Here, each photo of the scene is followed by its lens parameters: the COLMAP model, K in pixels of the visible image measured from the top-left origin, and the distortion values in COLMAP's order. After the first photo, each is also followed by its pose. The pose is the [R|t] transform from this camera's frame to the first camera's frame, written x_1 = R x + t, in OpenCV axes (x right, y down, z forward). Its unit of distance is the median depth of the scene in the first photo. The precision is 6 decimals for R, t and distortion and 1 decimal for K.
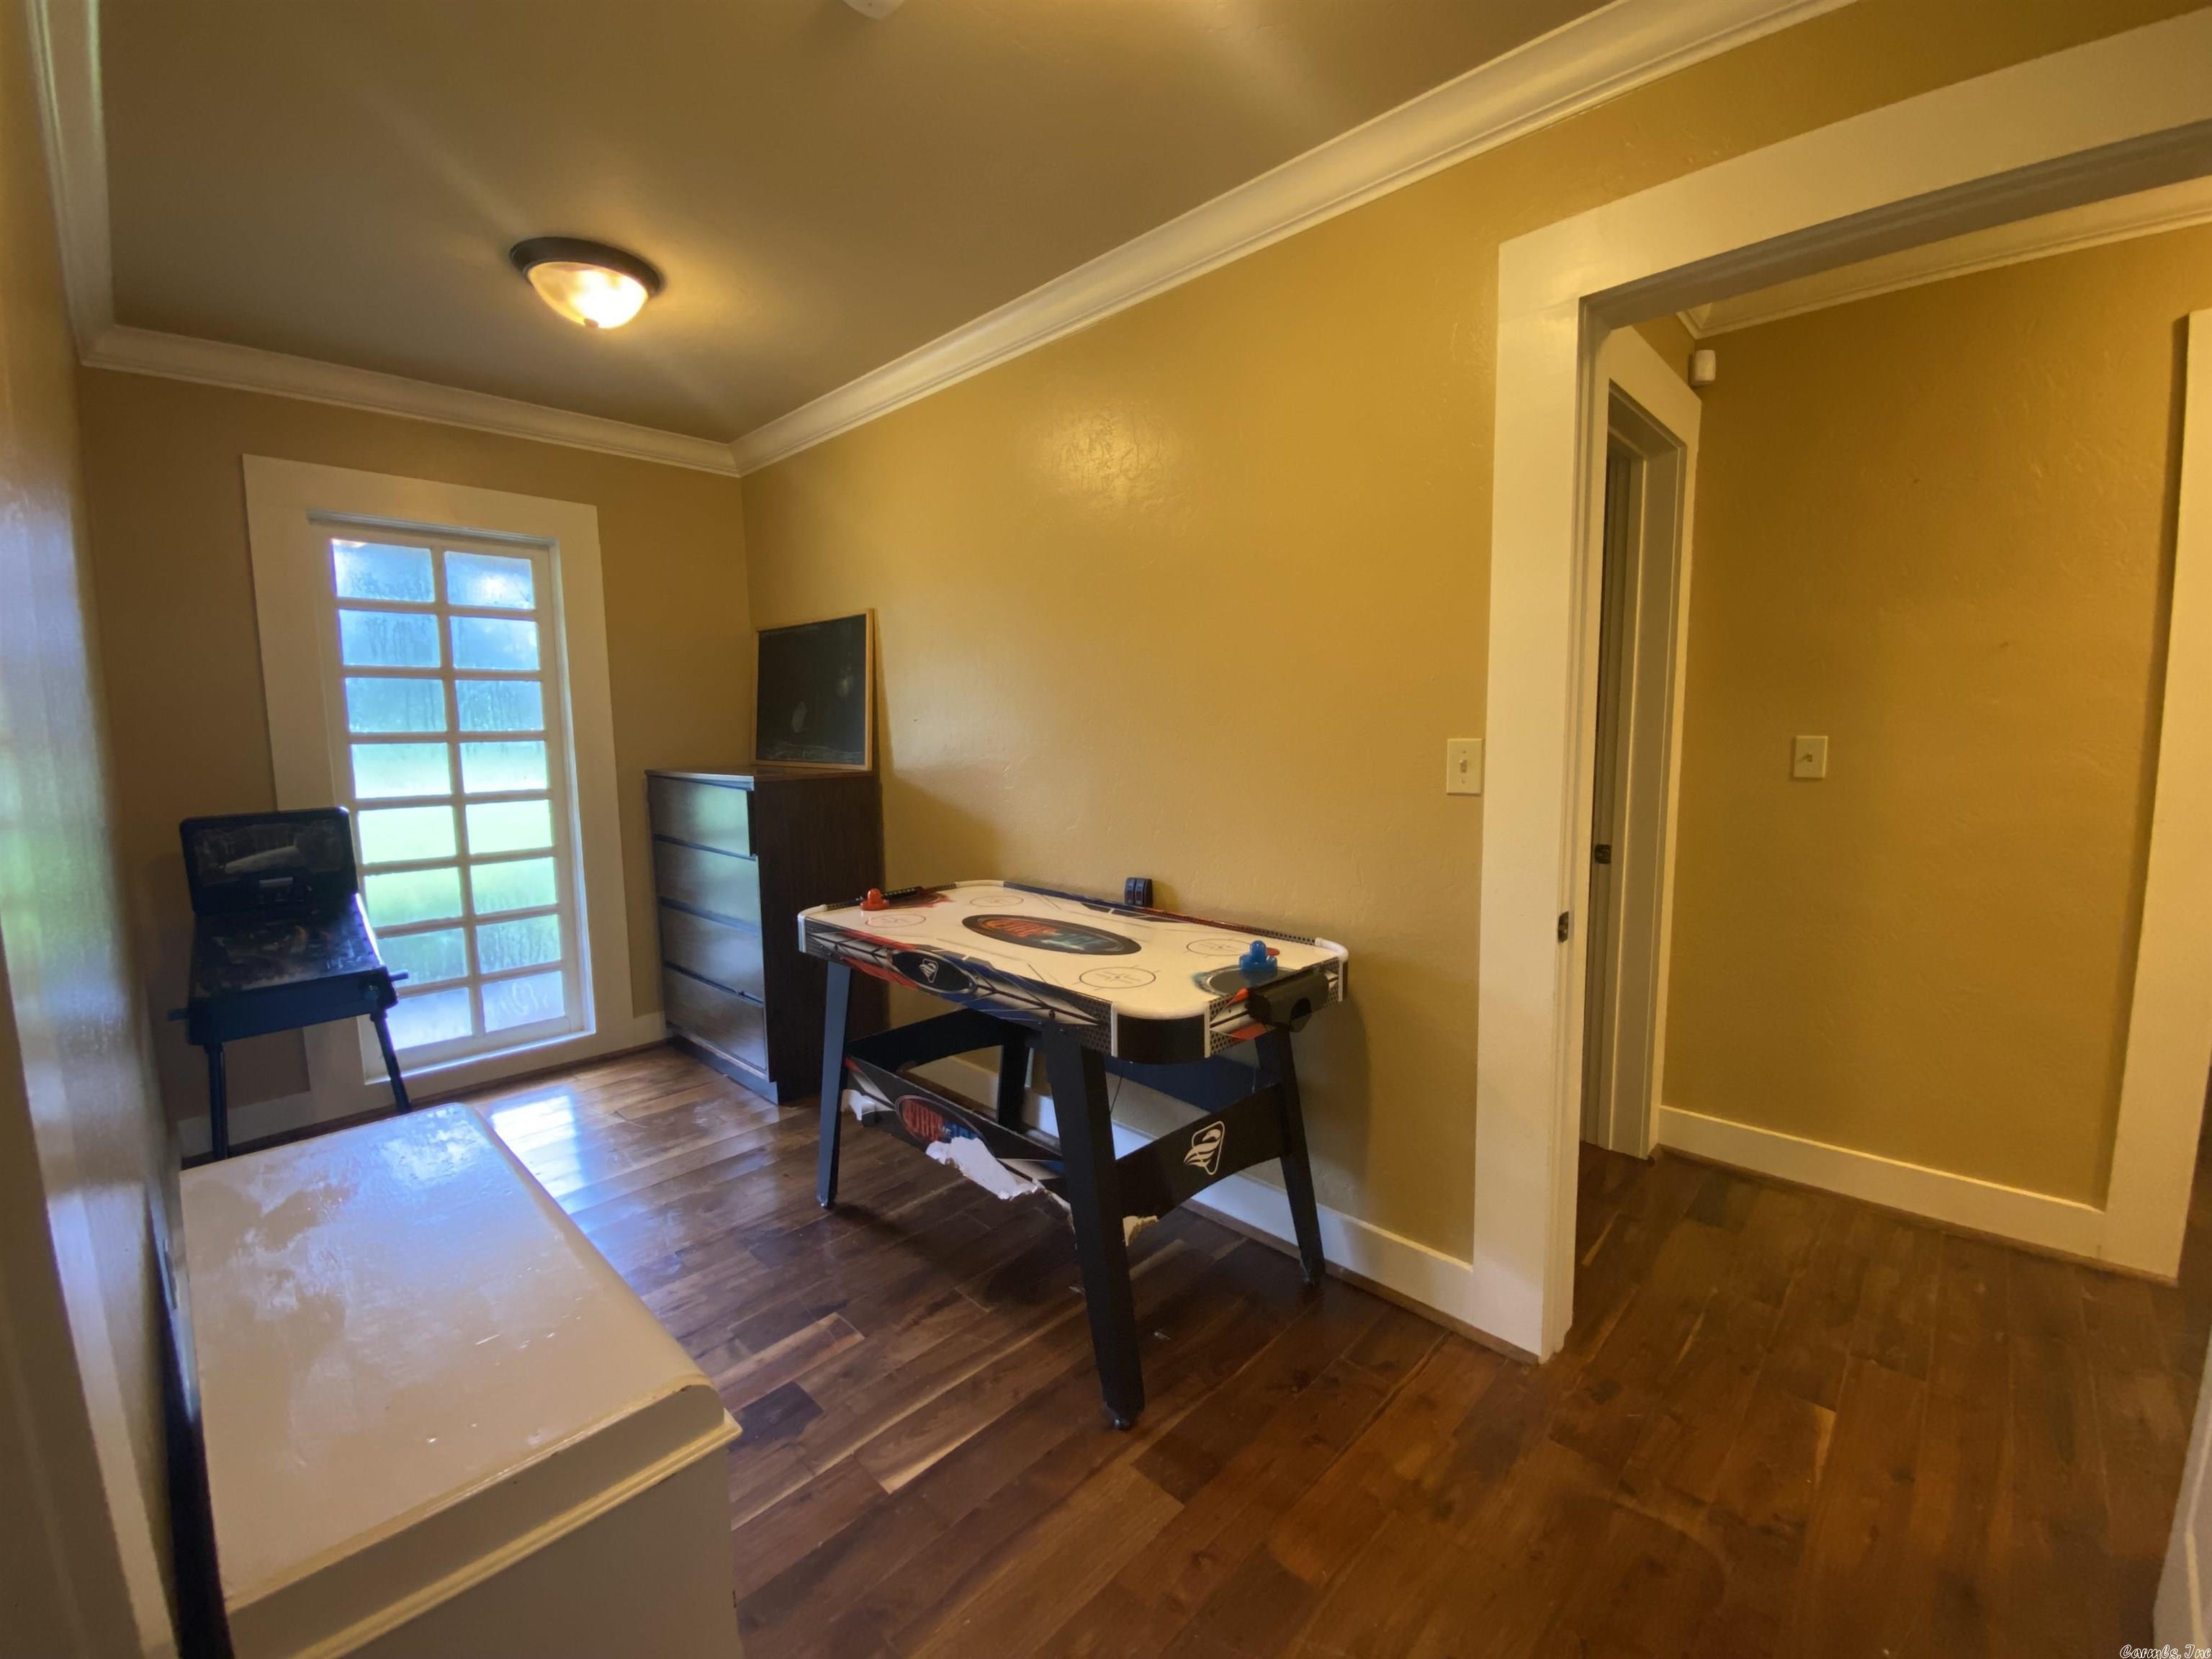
lens RADIAL K [[894.5, 0, 1112.8], [0, 894.5, 828.8], [0, 0, 1]] dist [-0.015503, -0.004039]
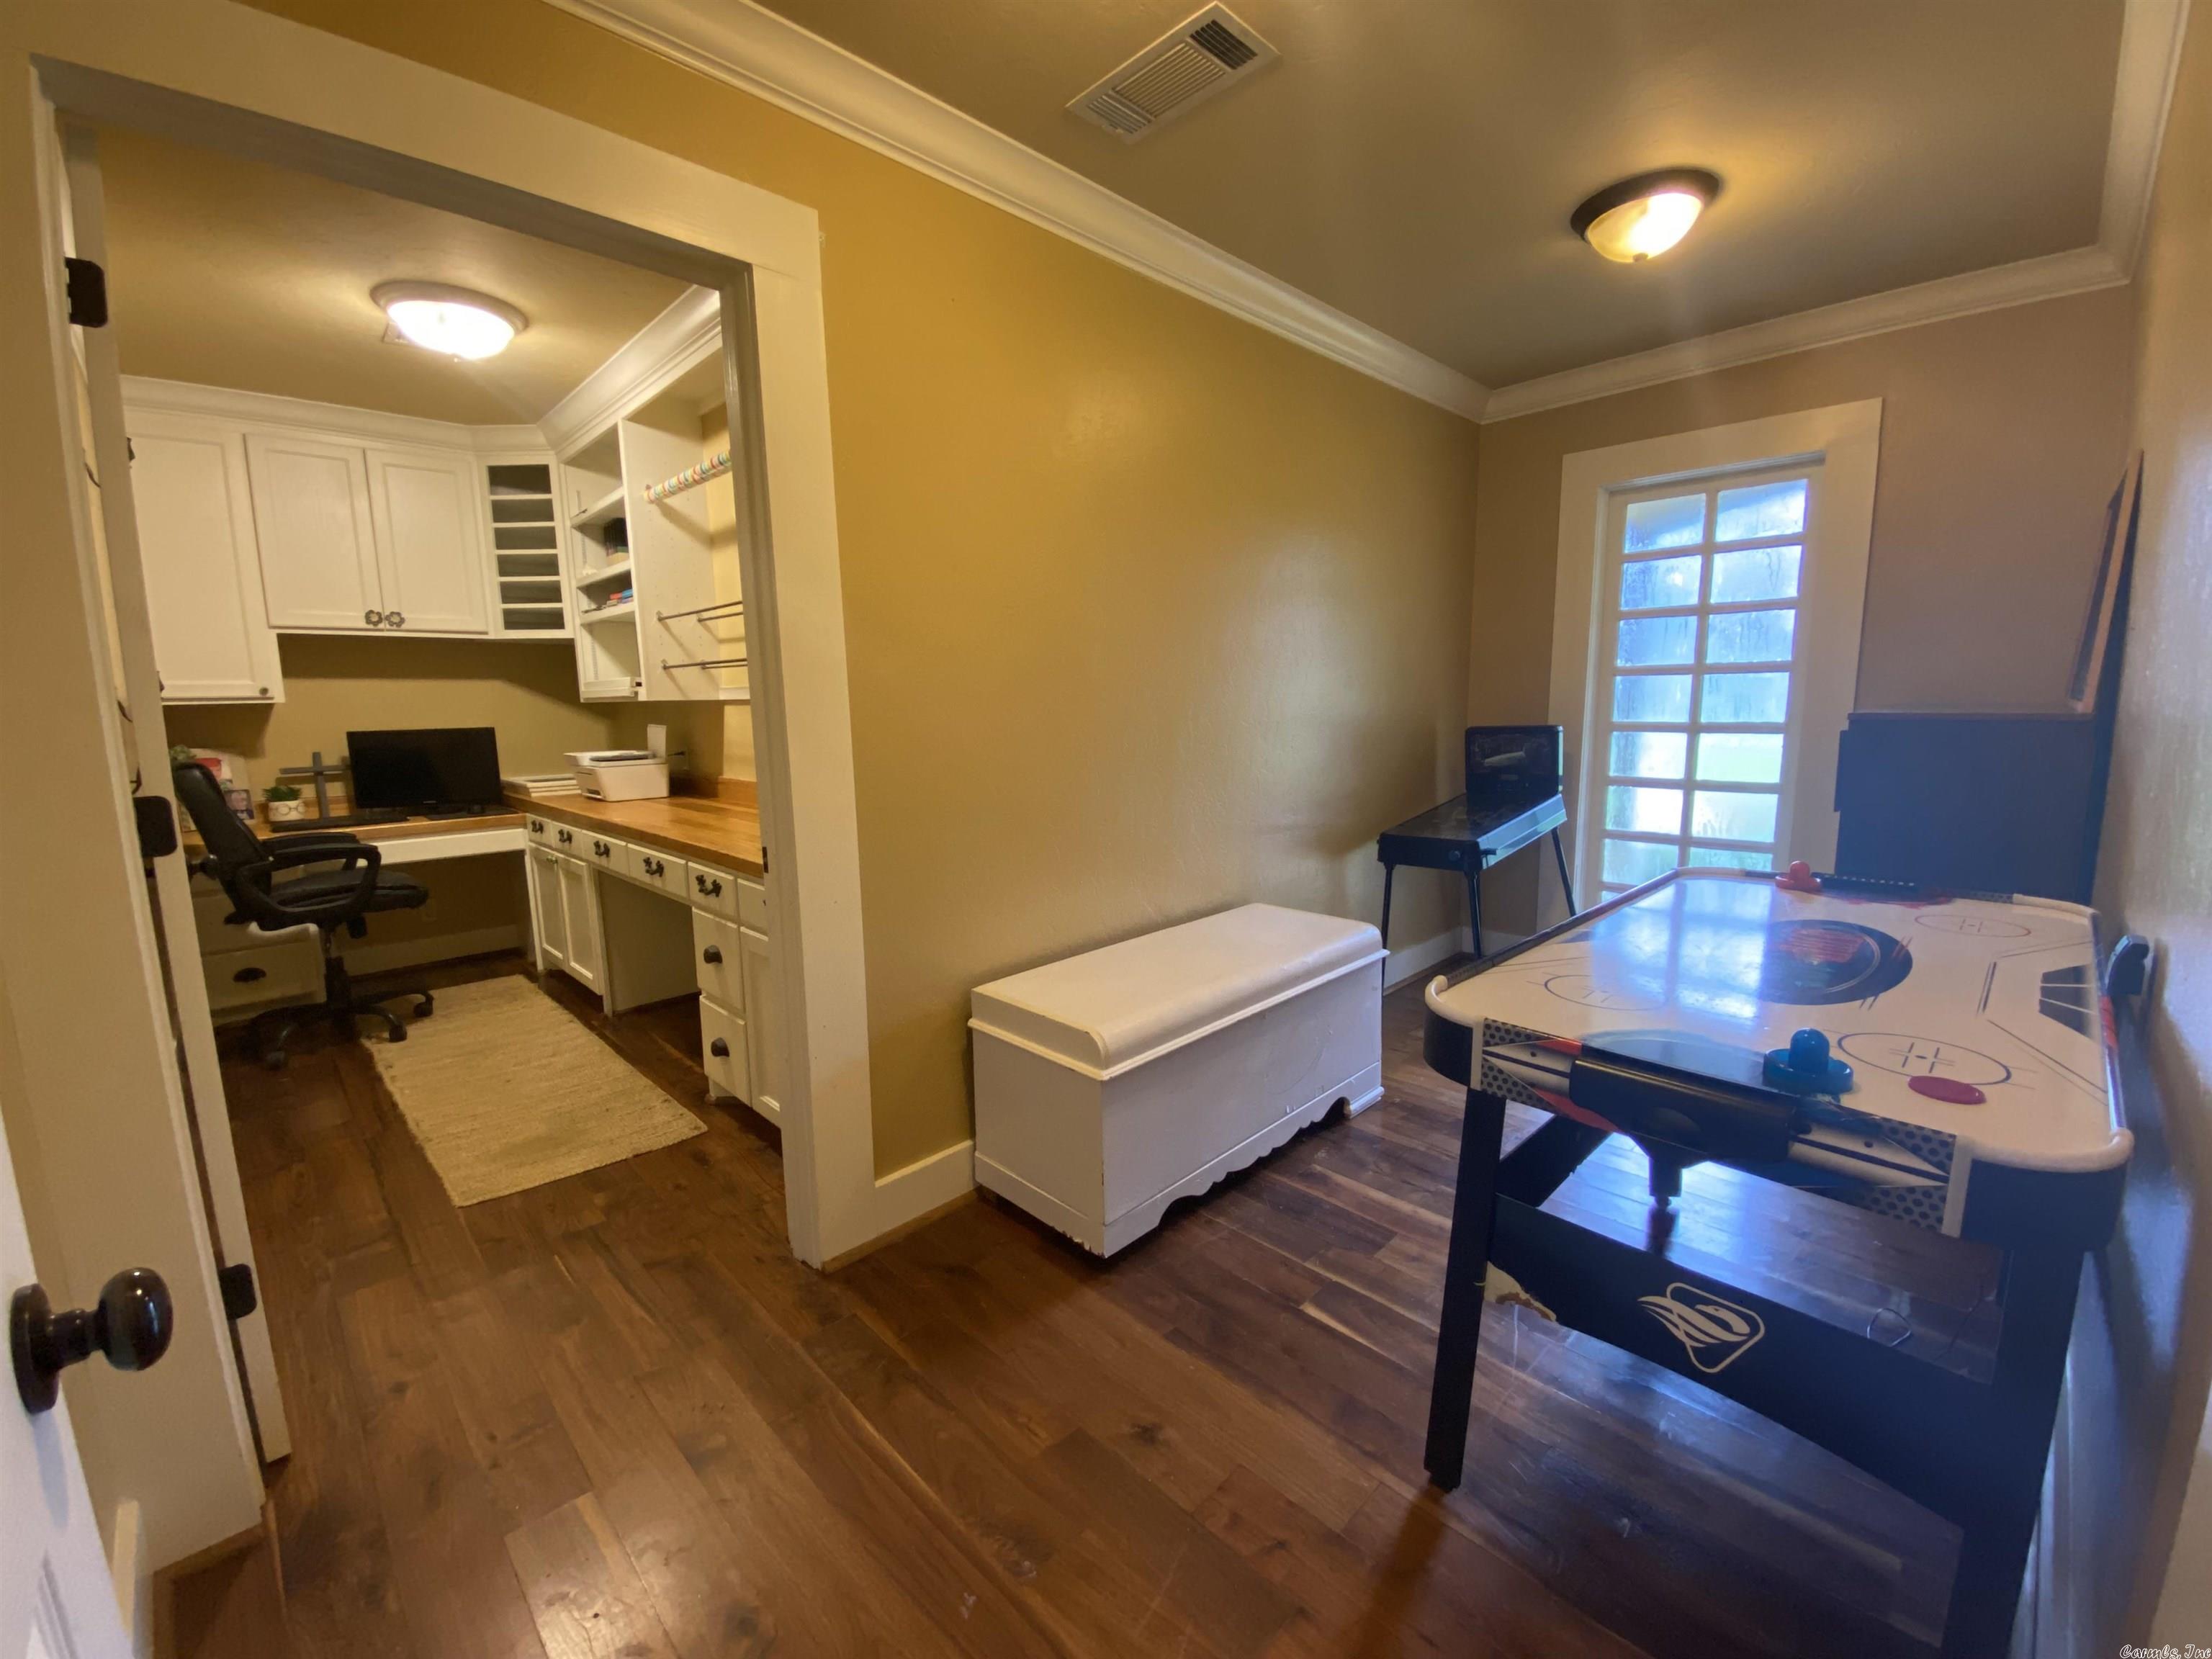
lens RADIAL K [[894.5, 0, 1103.5], [0, 894.5, 825.1], [0, 0, 1]] dist [-0.015503, -0.004039]
pose [[-0.026370, 0.153605, -0.987780, 0.395780], [-0.090409, 0.983708, 0.155386, -0.021436], [0.995556, 0.093402, -0.012053, 0.339678]]
